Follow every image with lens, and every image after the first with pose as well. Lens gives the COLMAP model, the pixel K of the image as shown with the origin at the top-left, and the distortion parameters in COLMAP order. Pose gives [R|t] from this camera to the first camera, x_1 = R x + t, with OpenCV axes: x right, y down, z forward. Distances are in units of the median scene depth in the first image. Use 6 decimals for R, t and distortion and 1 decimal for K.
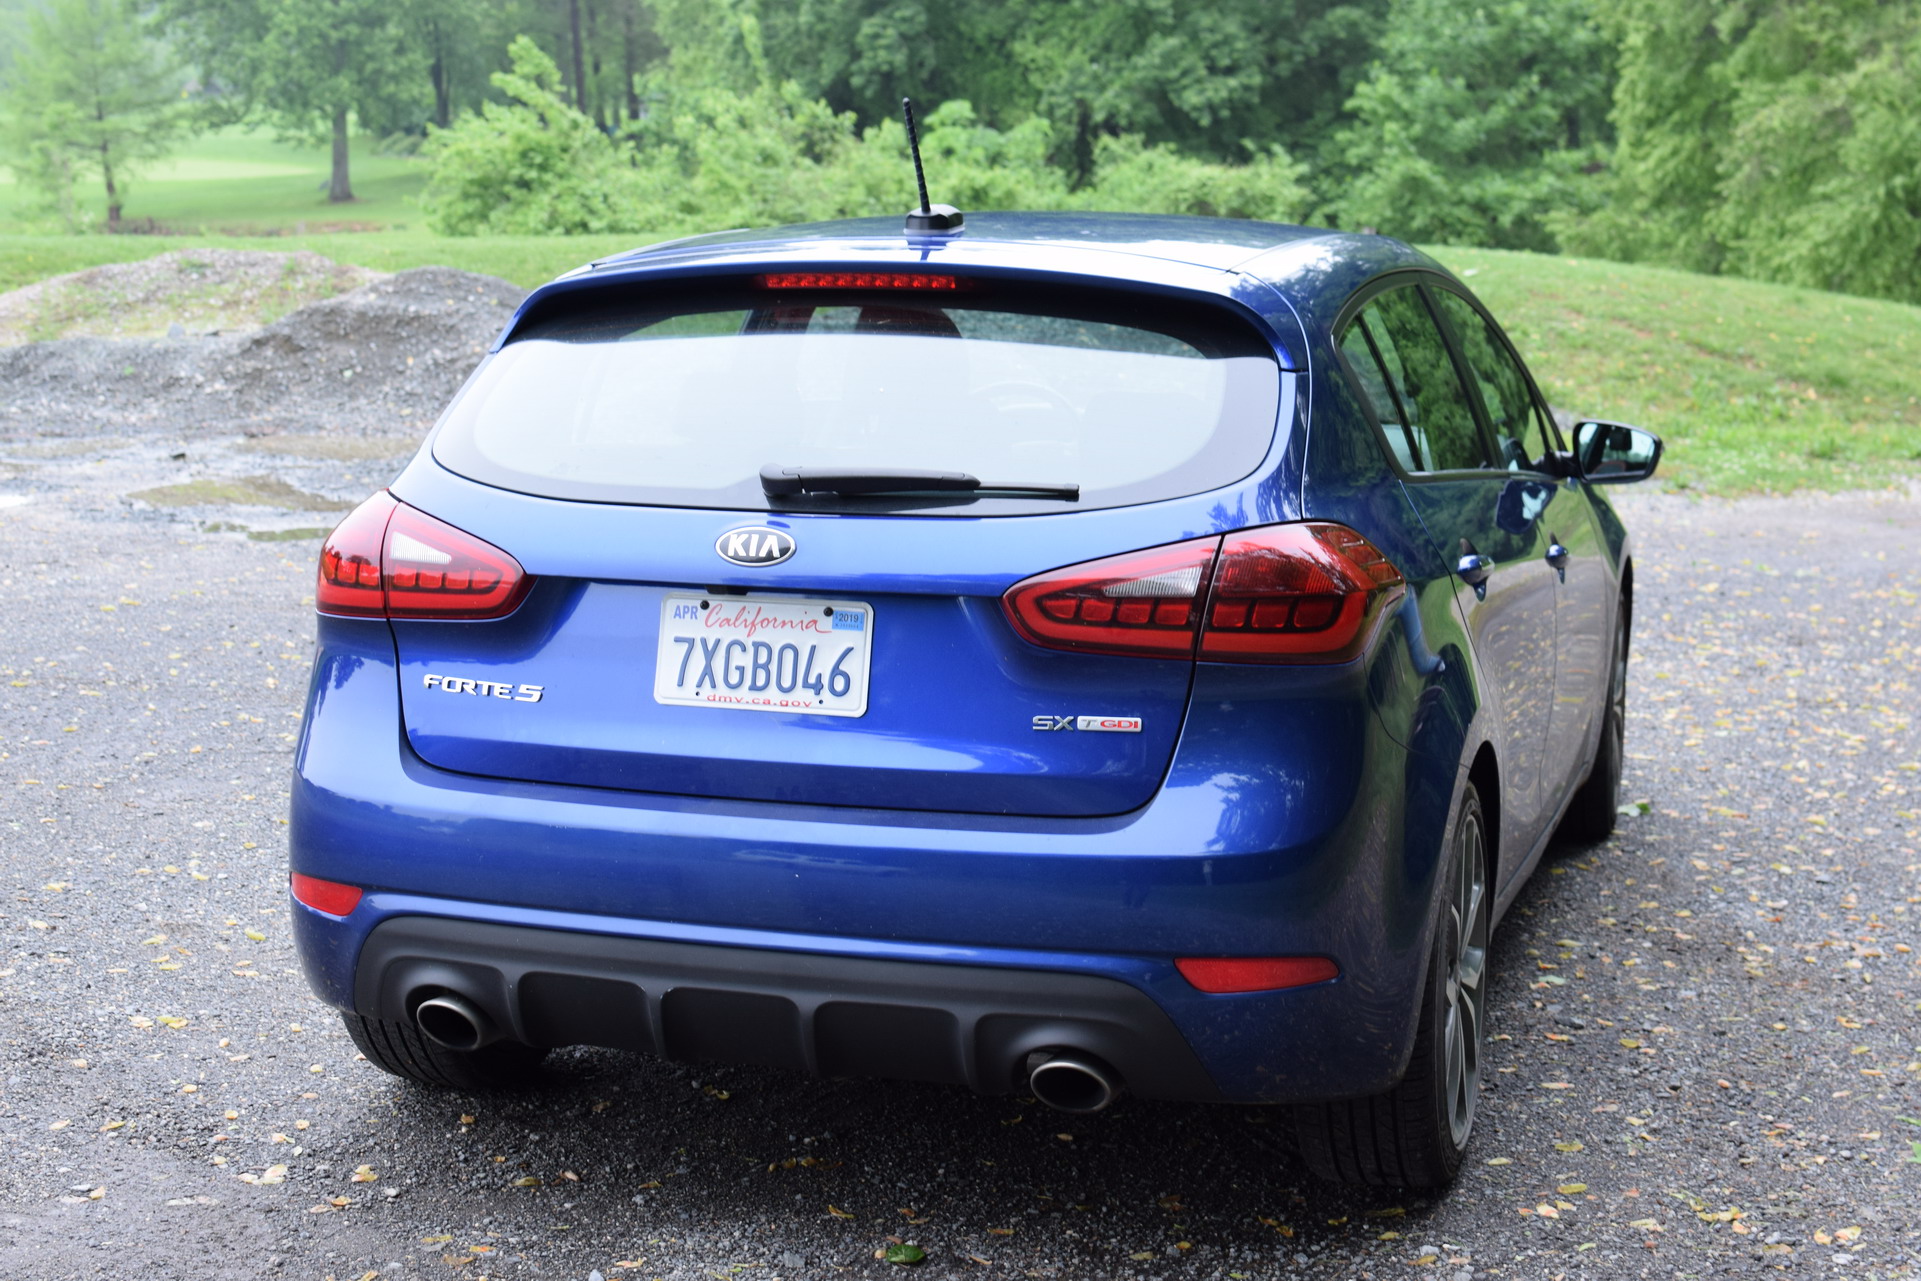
lens RADIAL K [[2934.2, 0, 975.3], [0, 2934.2, 615.2], [0, 0, 1]] dist [-0.146677, 0.000000]
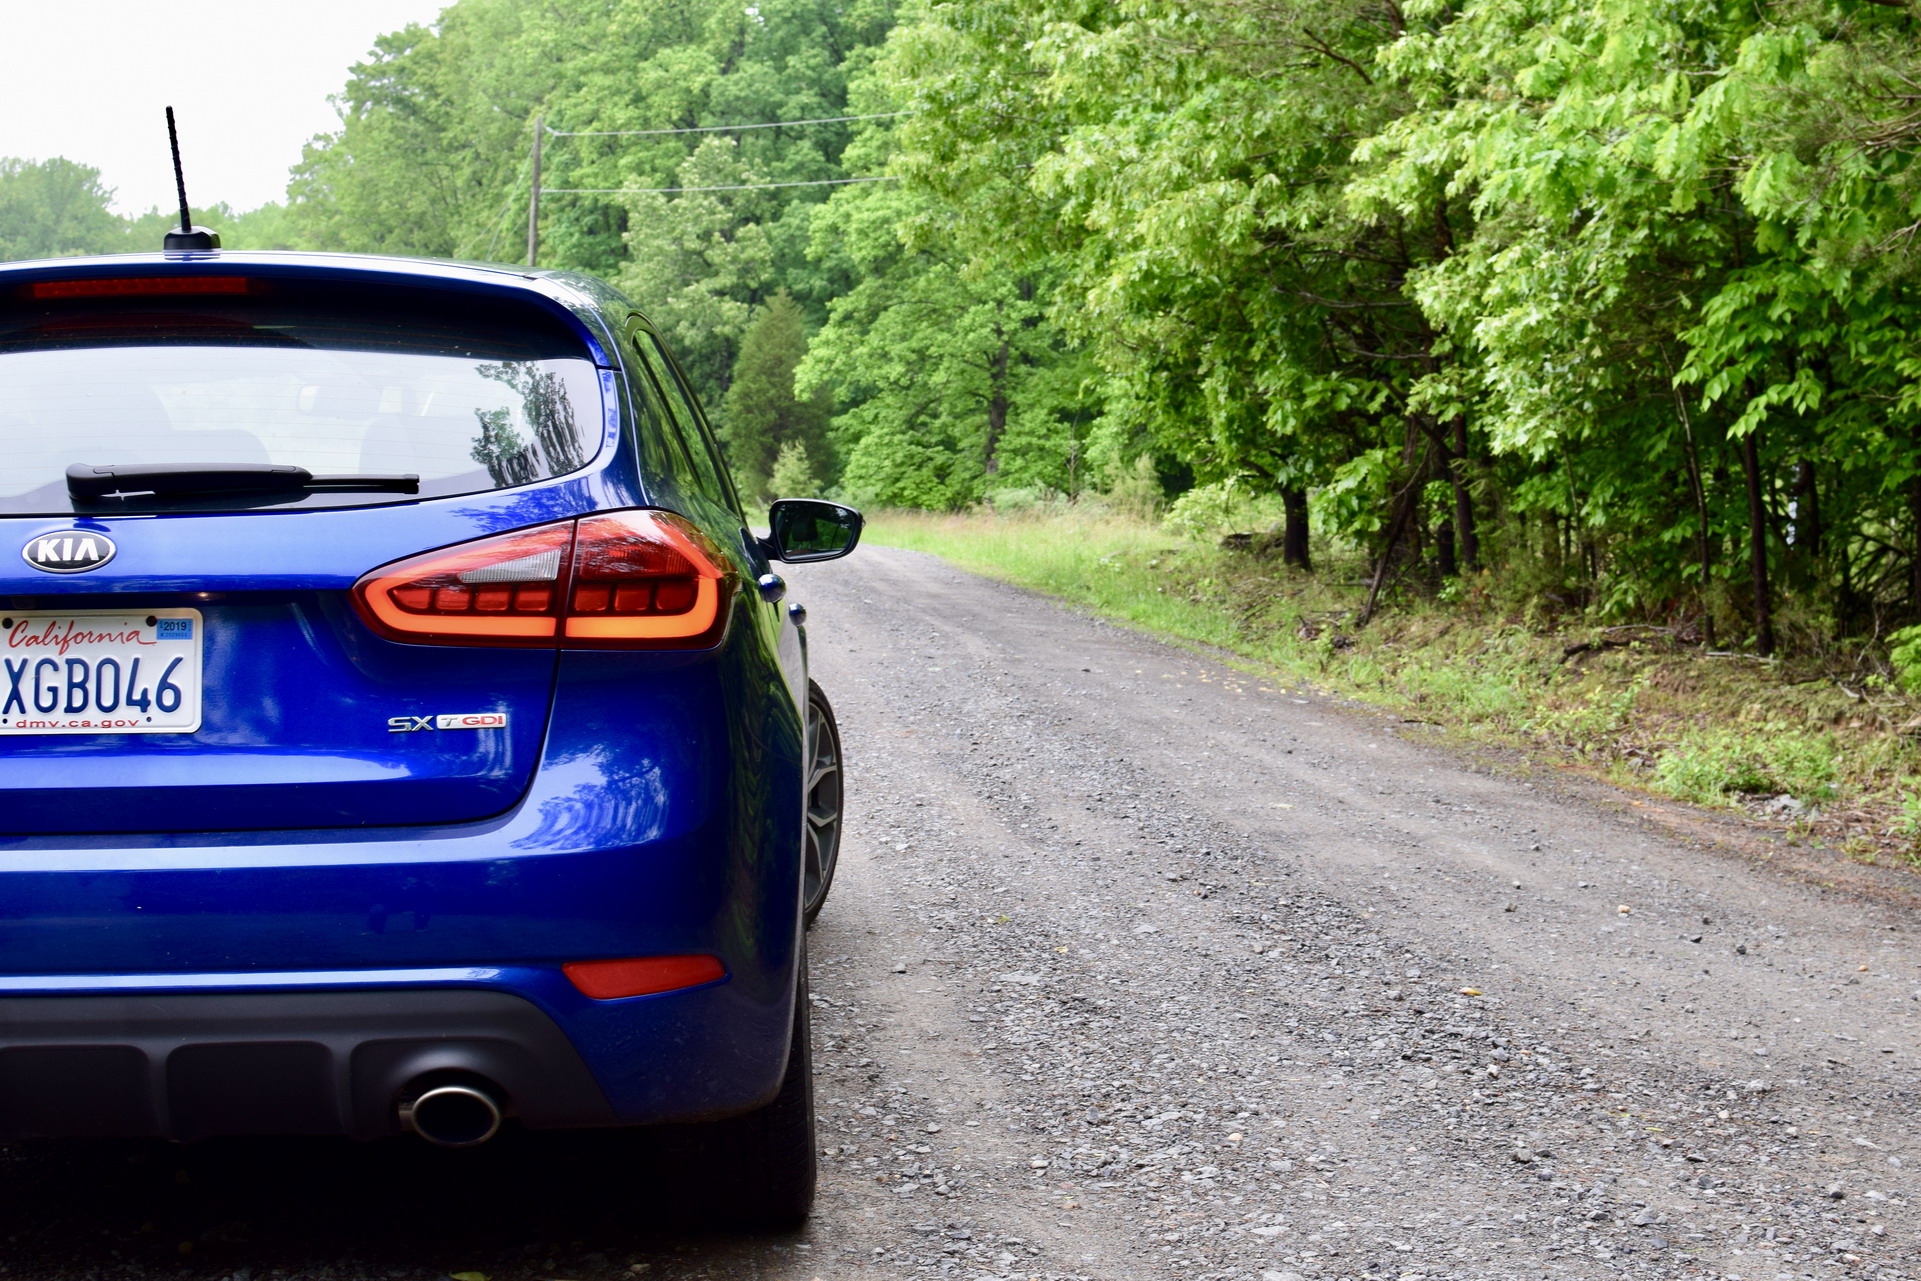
lens RADIAL K [[2934.2, 0, 968.7], [0, 2934.2, 635.1], [0, 0, 1]] dist [-0.146677, 0.000000]
pose [[0.938518, -0.041549, 0.342720, -0.081396], [0.068408, 0.995429, -0.066650, 0.054374], [-0.338385, 0.085997, 0.937070, 0.047116]]
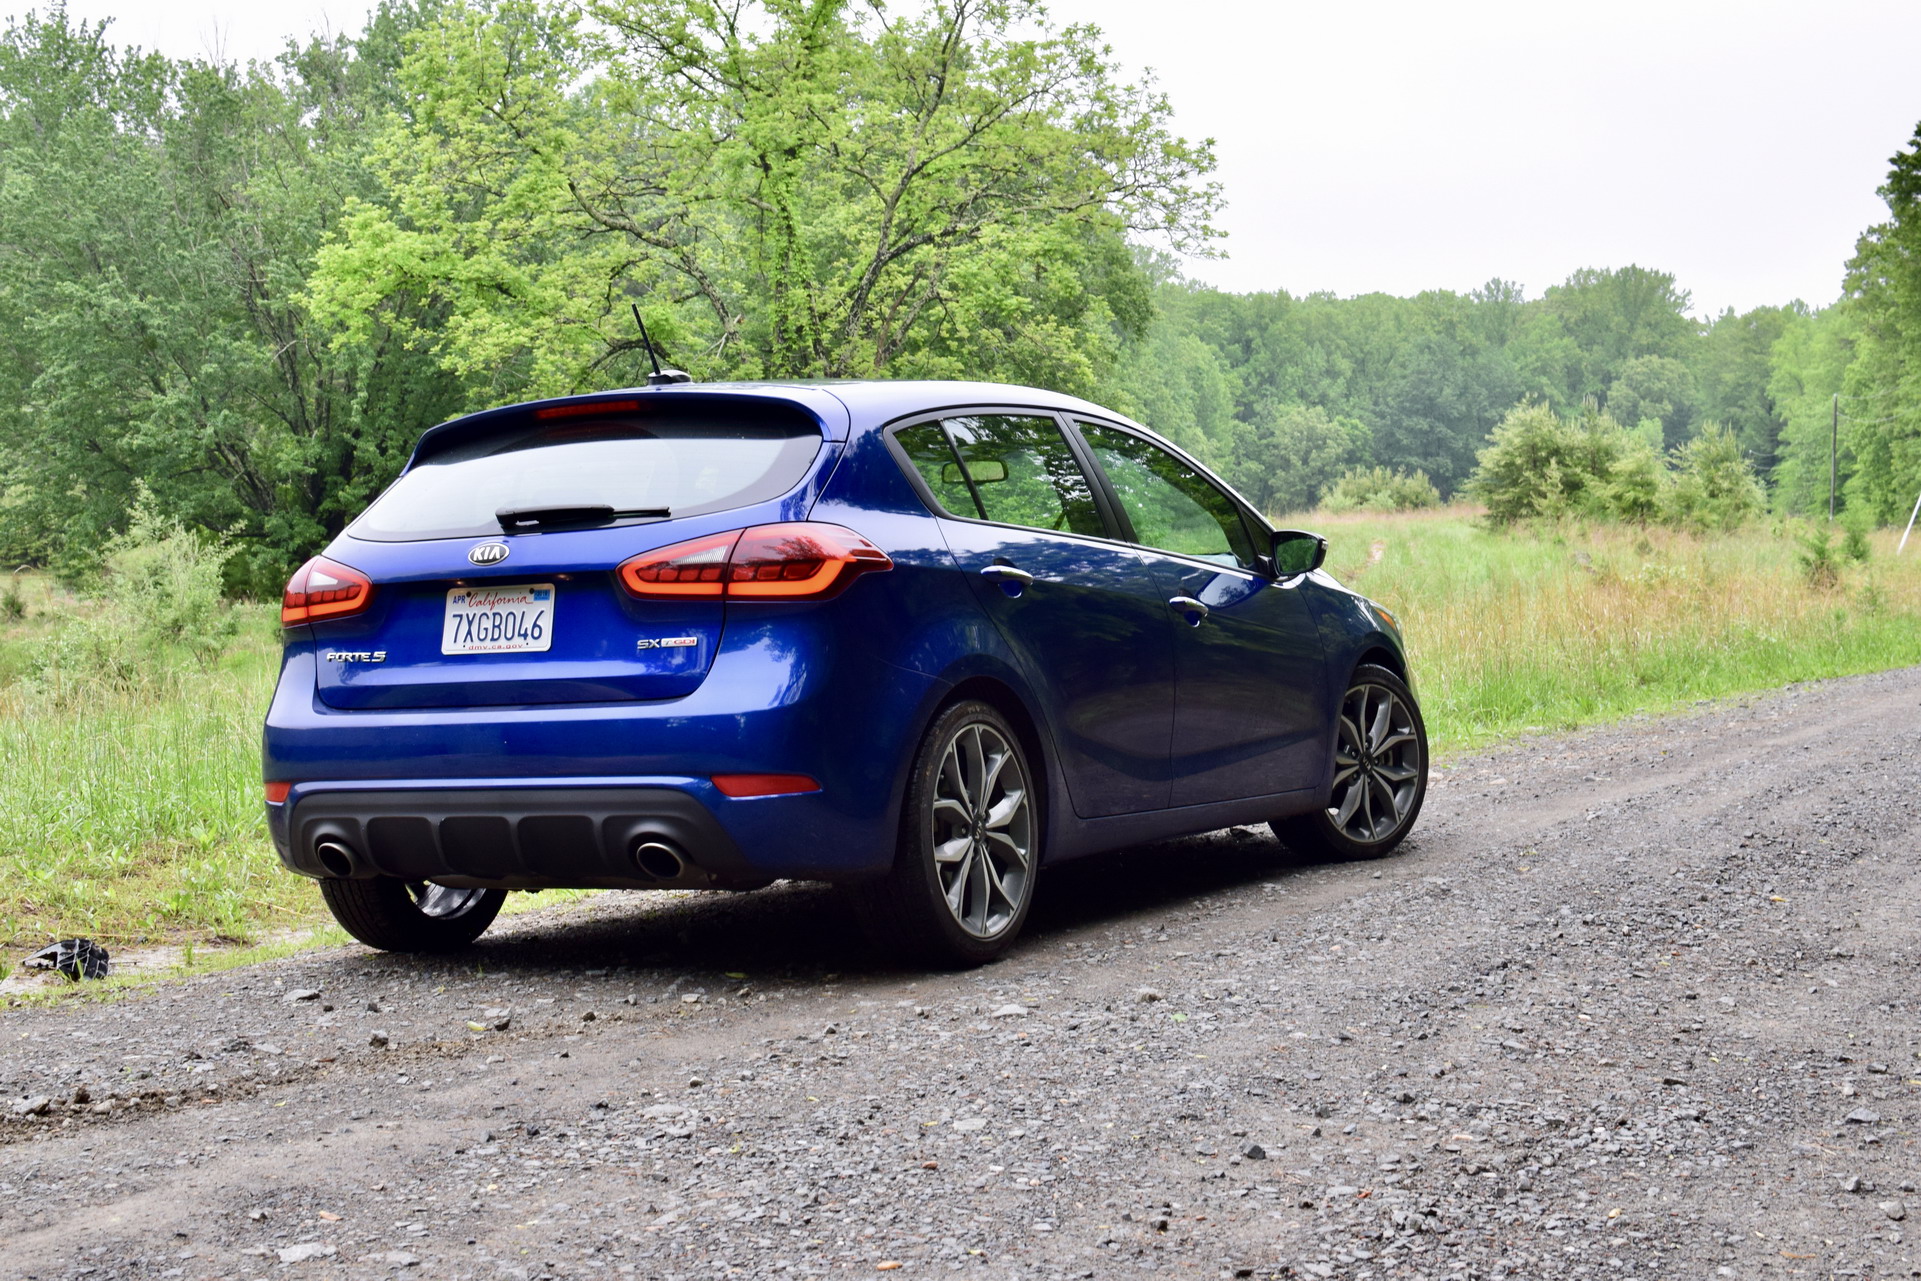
lens RADIAL K [[2934.2, 0, 970.2], [0, 2934.2, 636.5], [0, 0, 1]] dist [-0.146677, 0.000000]
pose [[0.981364, -0.051930, -0.185011, 0.341313], [0.028538, 0.991502, -0.126924, 0.165109], [0.190029, 0.119279, 0.974506, -0.394490]]
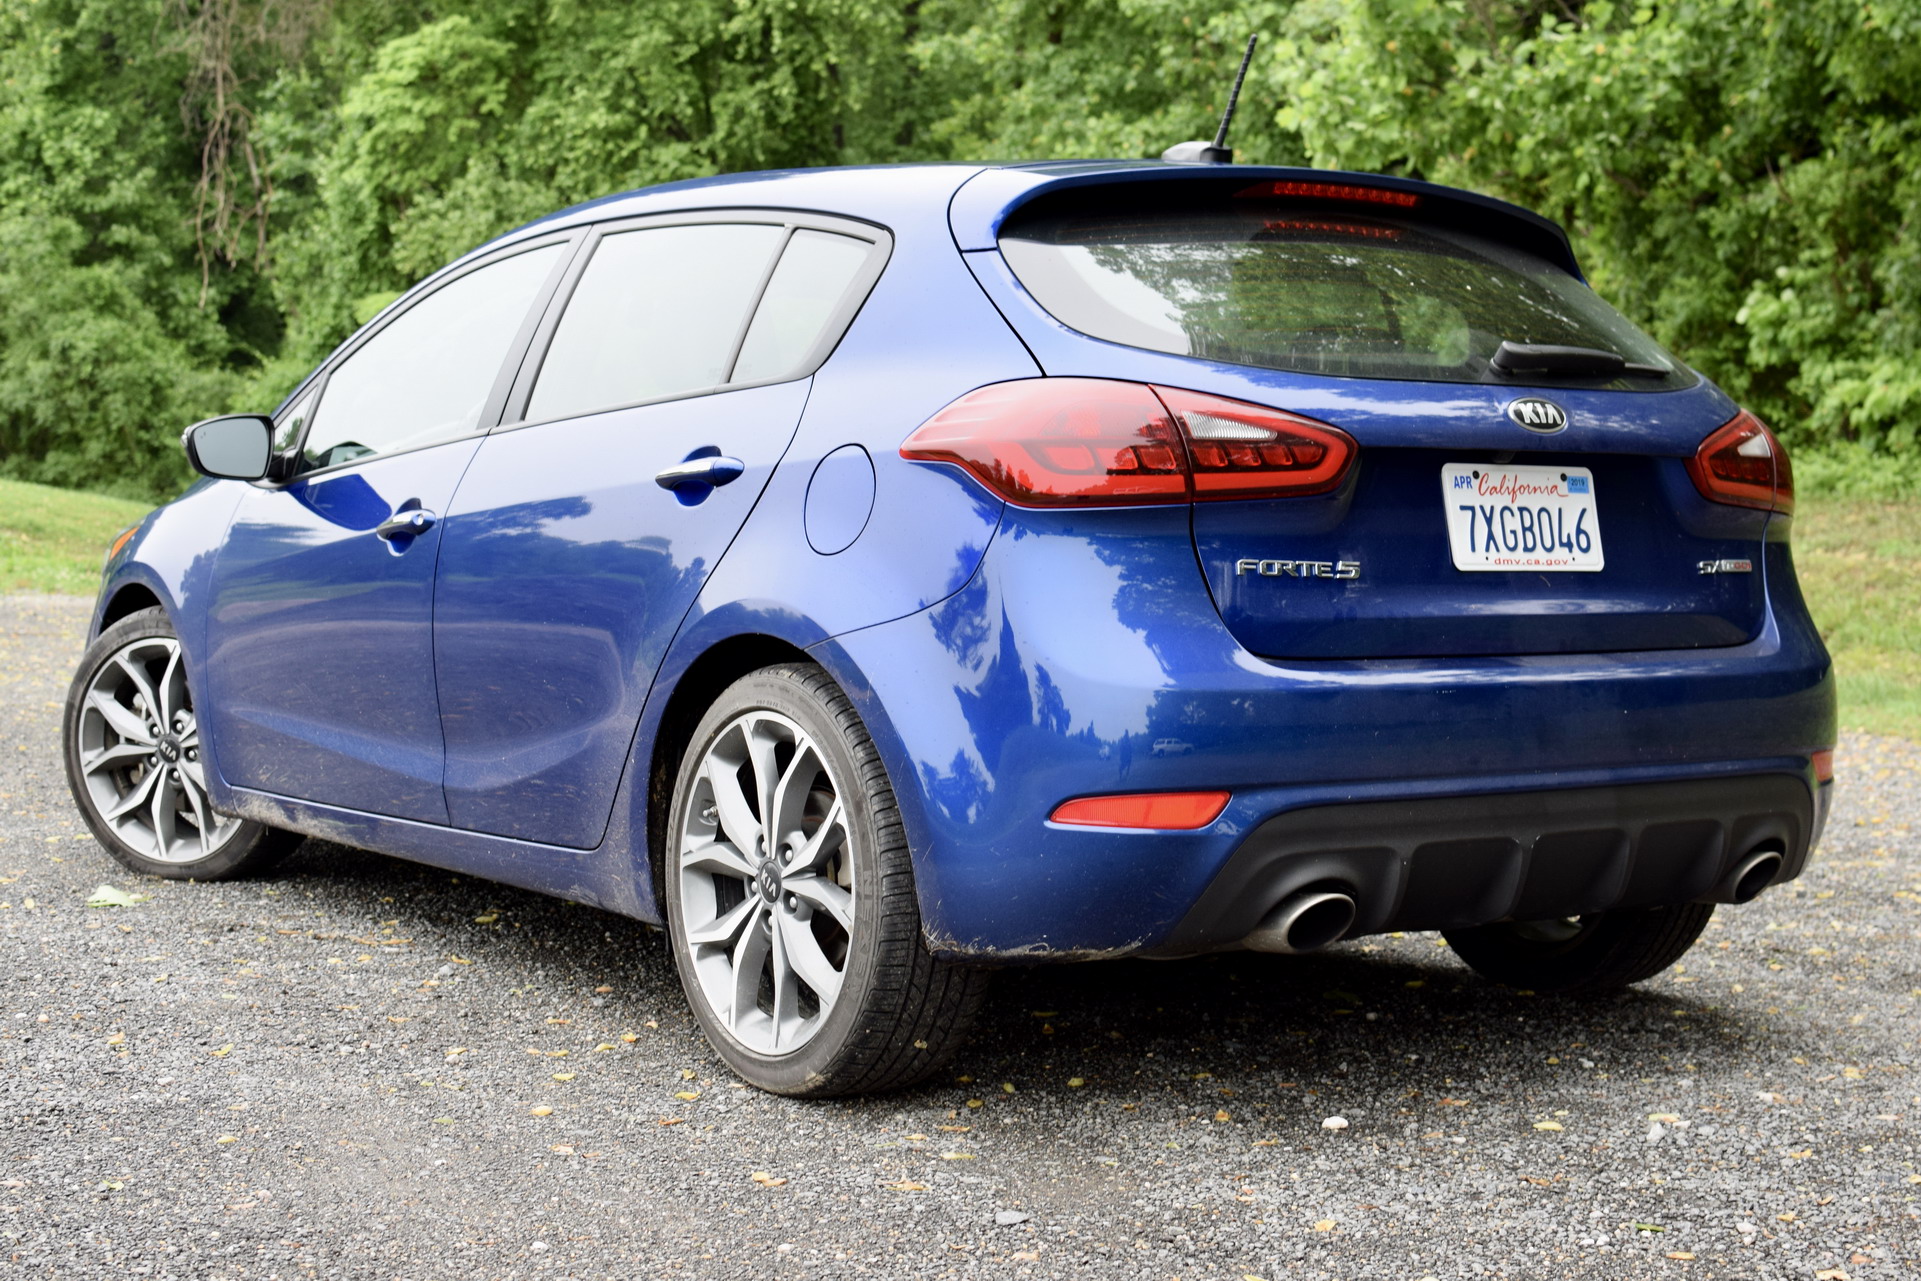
lens RADIAL K [[2934.2, 0, 961.7], [0, 2934.2, 593.9], [0, 0, 1]] dist [-0.146677, 0.000000]
pose [[0.613132, -0.027968, 0.789485, -0.701614], [0.093036, 0.994975, -0.037007, 0.041230], [-0.784483, 0.096141, 0.612653, 0.348767]]
